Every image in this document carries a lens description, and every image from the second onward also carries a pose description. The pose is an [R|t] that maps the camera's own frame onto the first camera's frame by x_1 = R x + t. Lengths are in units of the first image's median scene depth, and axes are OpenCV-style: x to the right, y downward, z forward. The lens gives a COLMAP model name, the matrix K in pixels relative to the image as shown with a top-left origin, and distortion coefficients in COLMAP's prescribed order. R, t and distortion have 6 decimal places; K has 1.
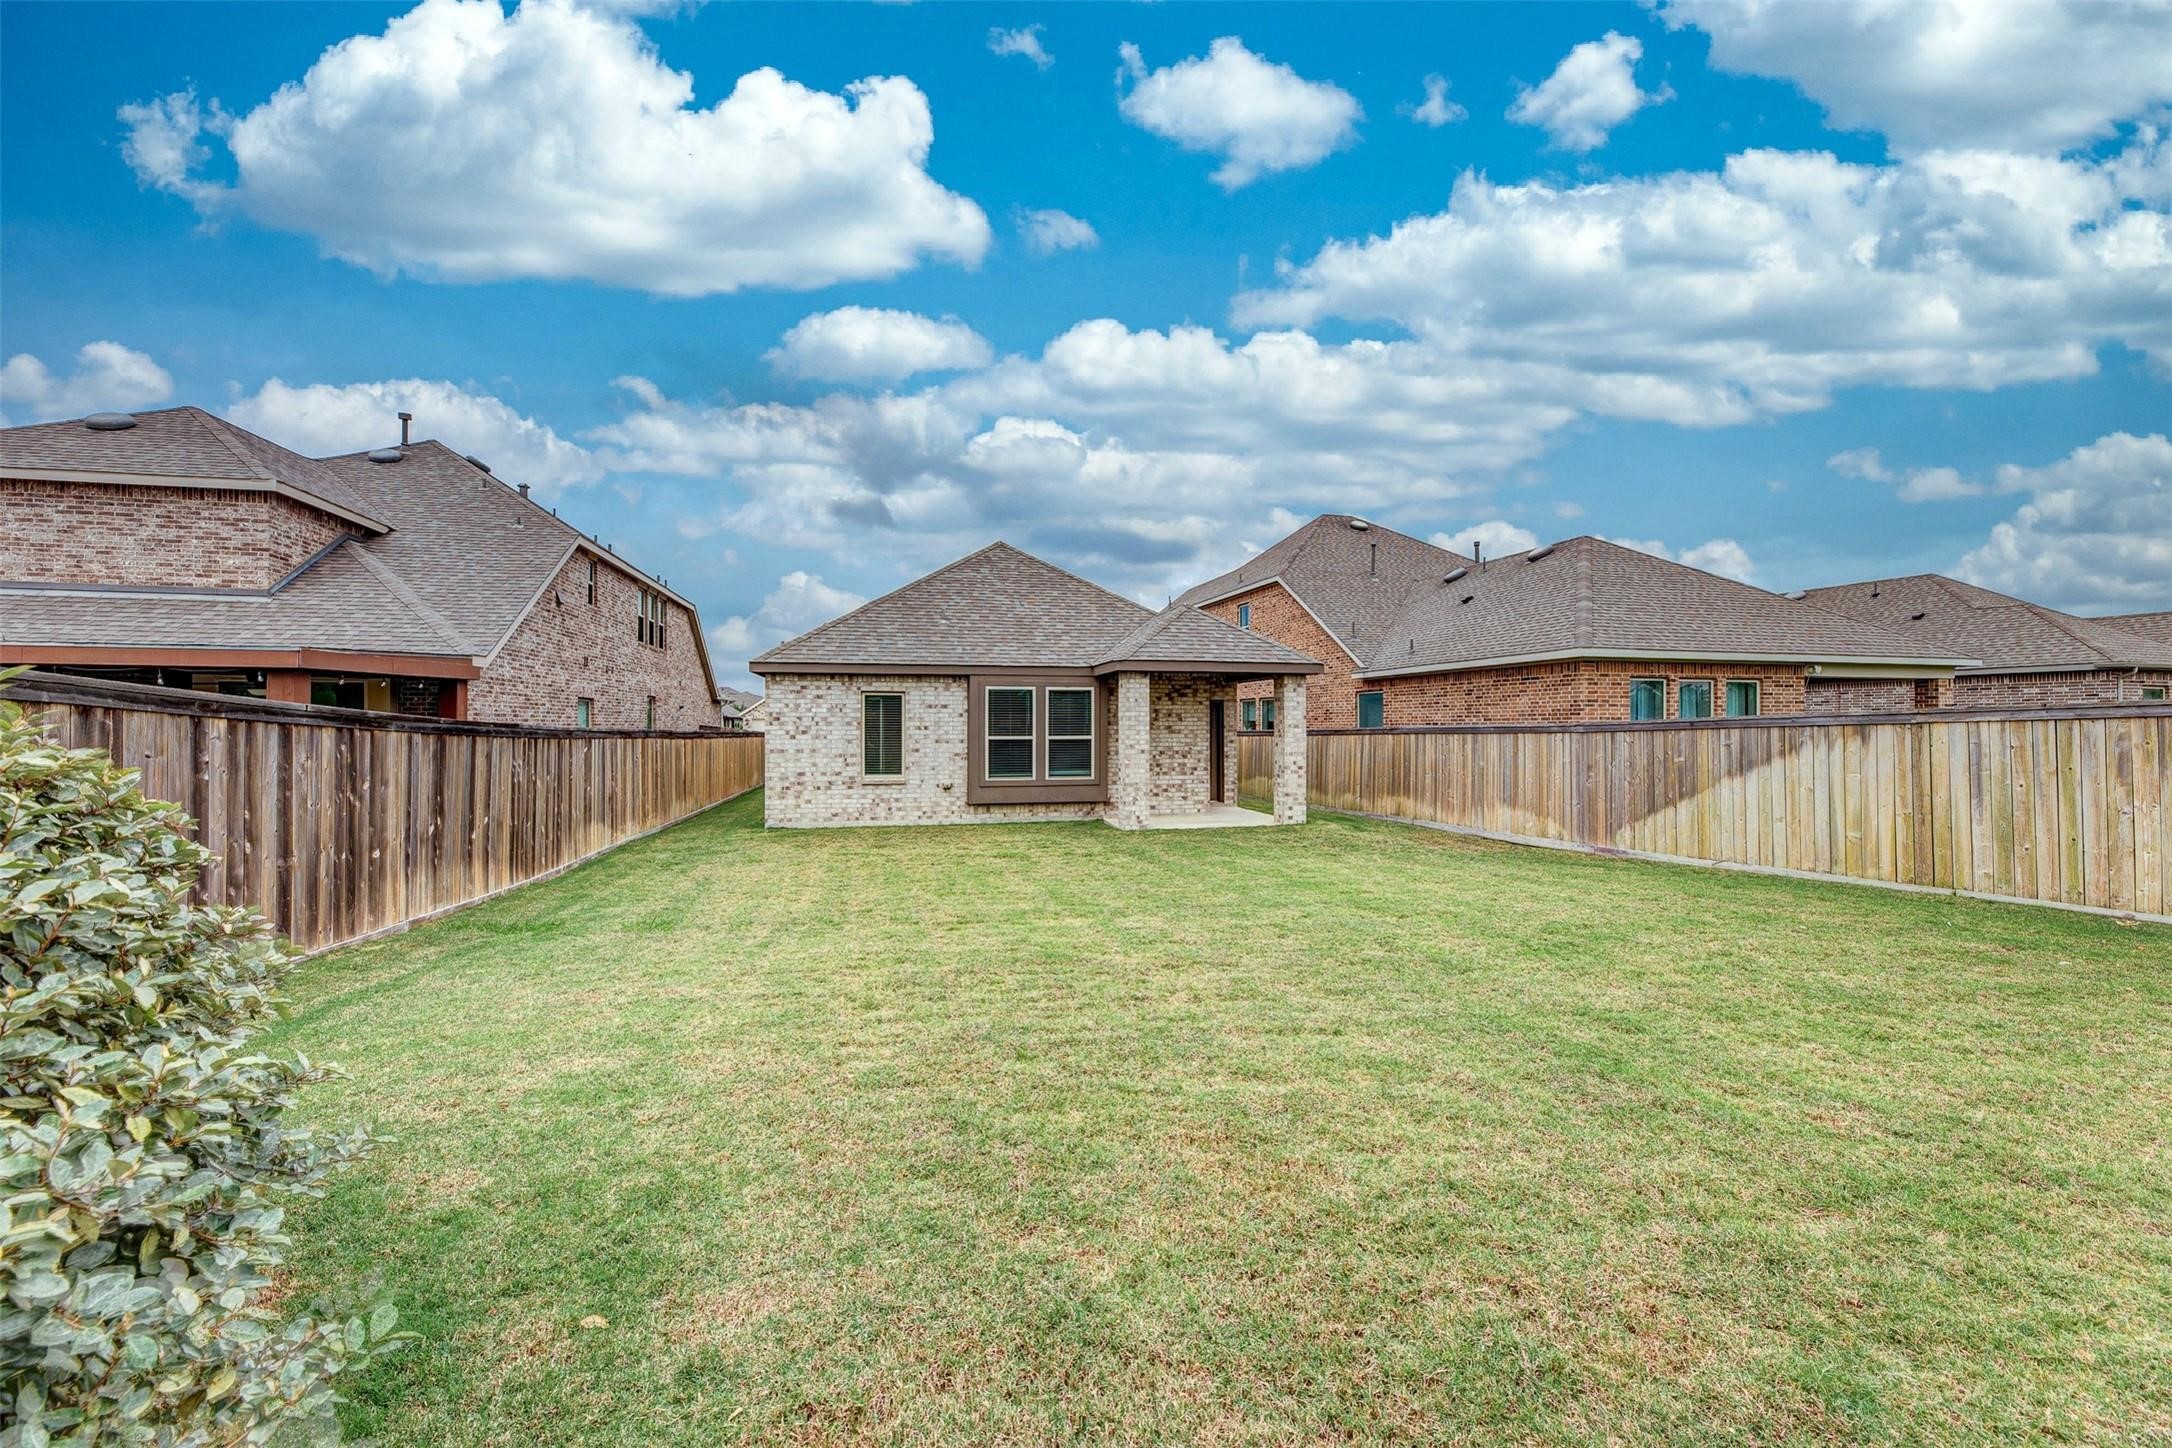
lens RADIAL K [[884.4, 0, 1084.4], [0, 884.4, 719.8], [0, 0, 1]] dist [0.001279, -0.001482]
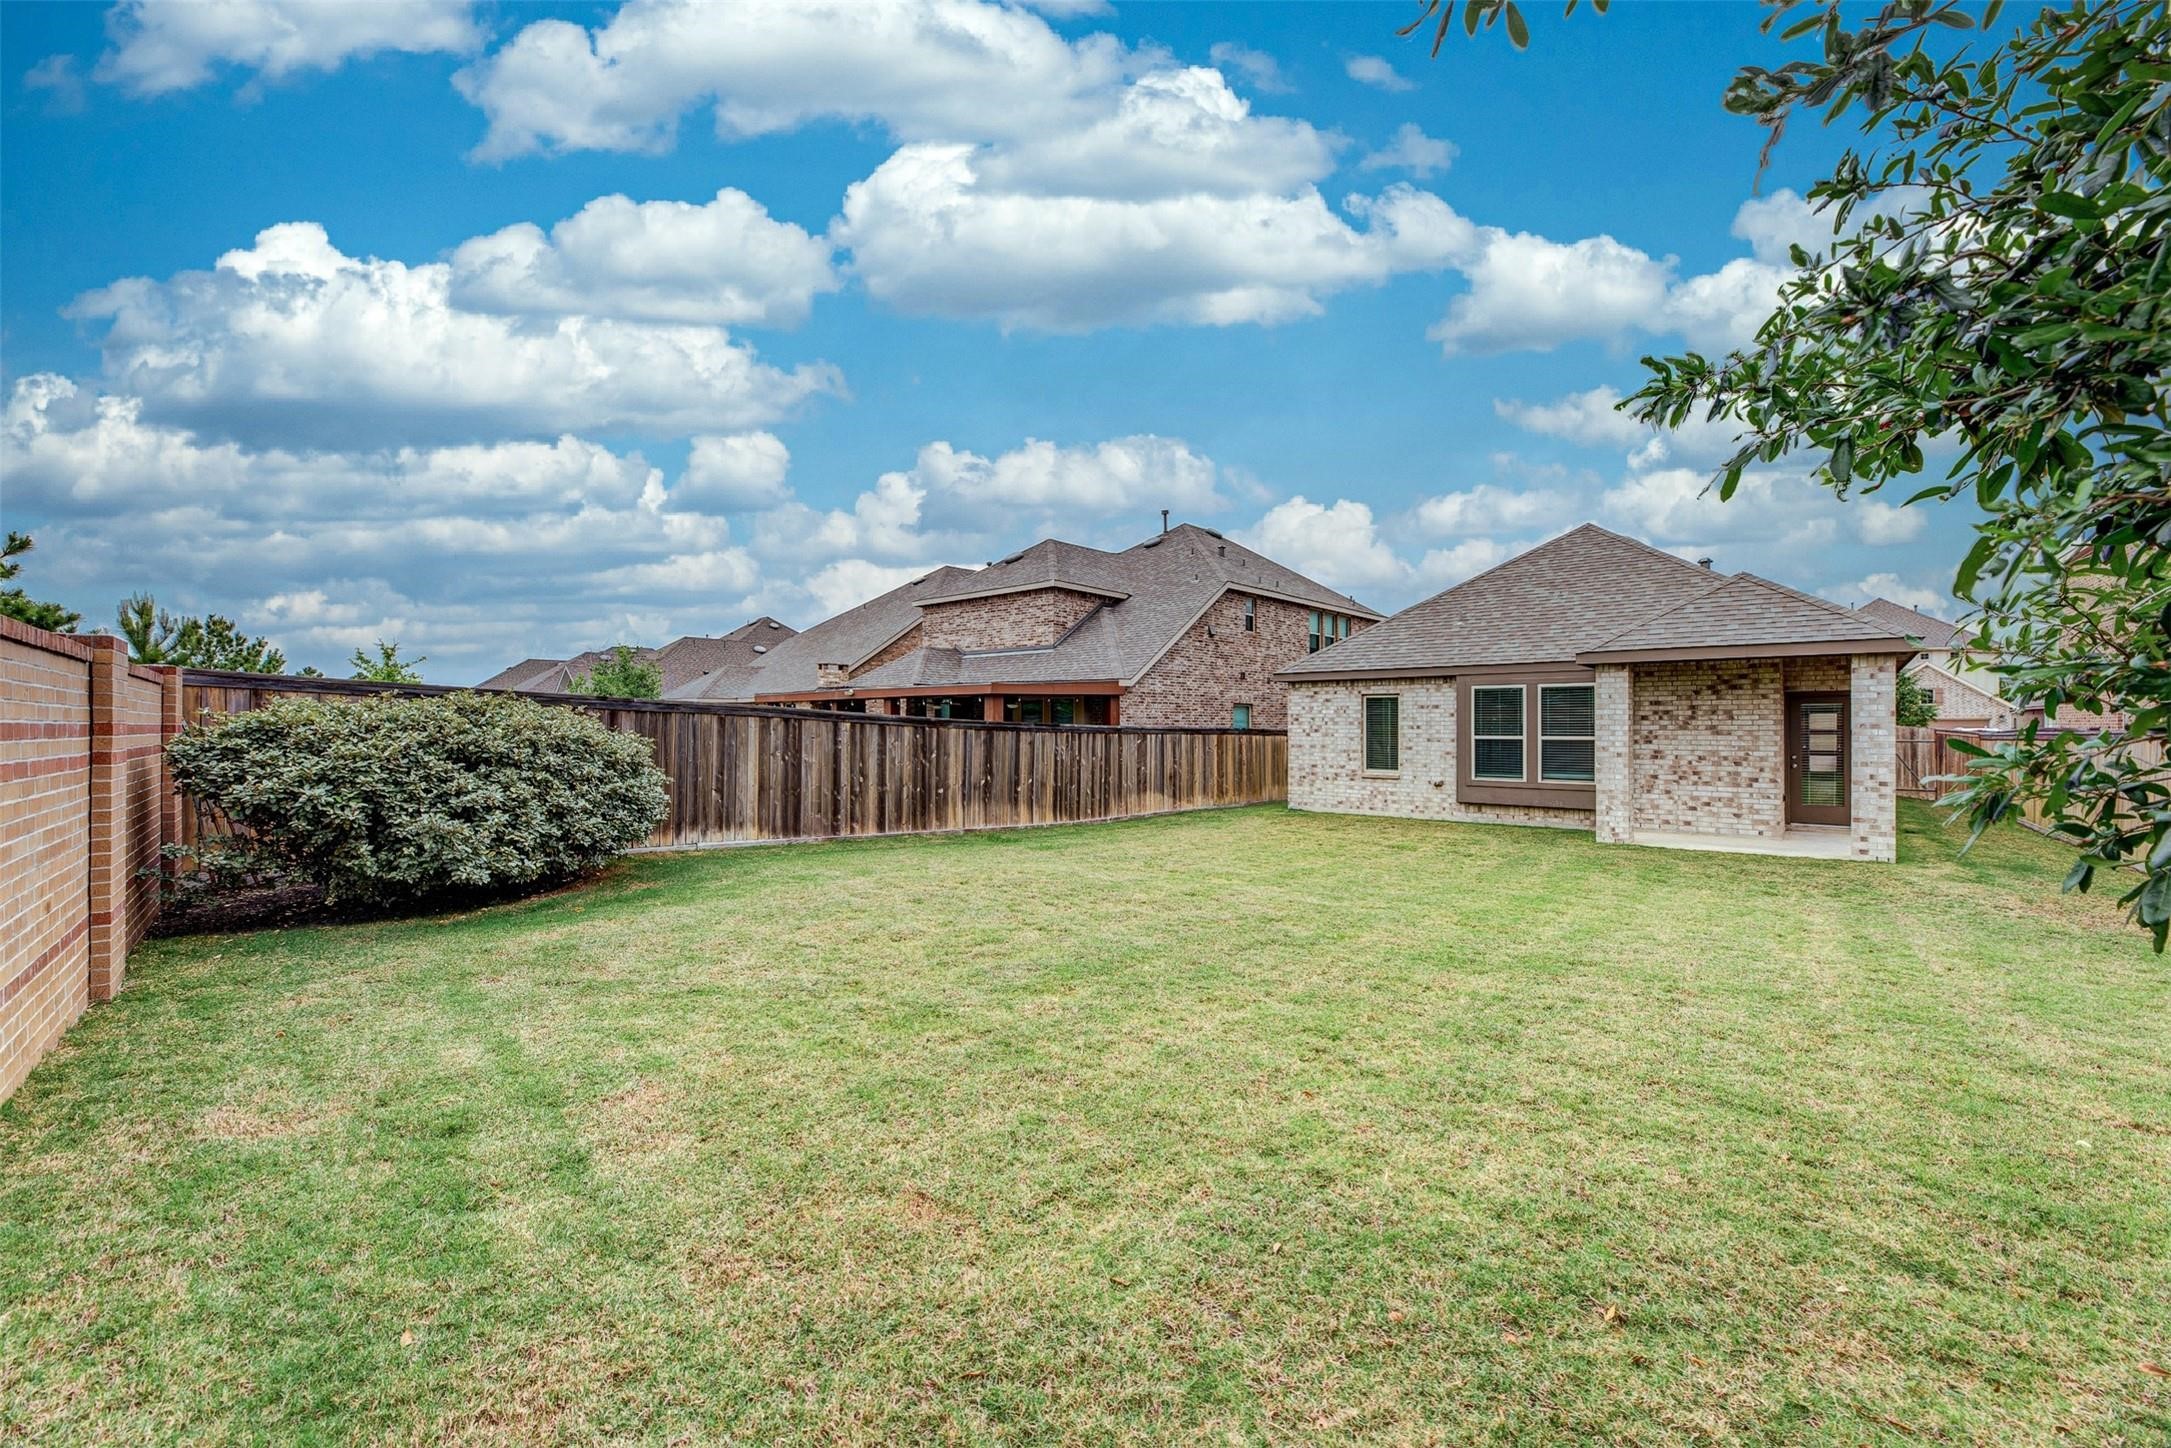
lens RADIAL K [[884.0, 0, 1081.4], [0, 884.0, 724.4], [0, 0, 1]] dist [0.001279, -0.001482]
pose [[0.580101, -0.000391, -0.814544, 0.454091], [0.005613, 0.999978, 0.003517, -0.000167], [0.814525, -0.006612, 0.580091, 0.056608]]
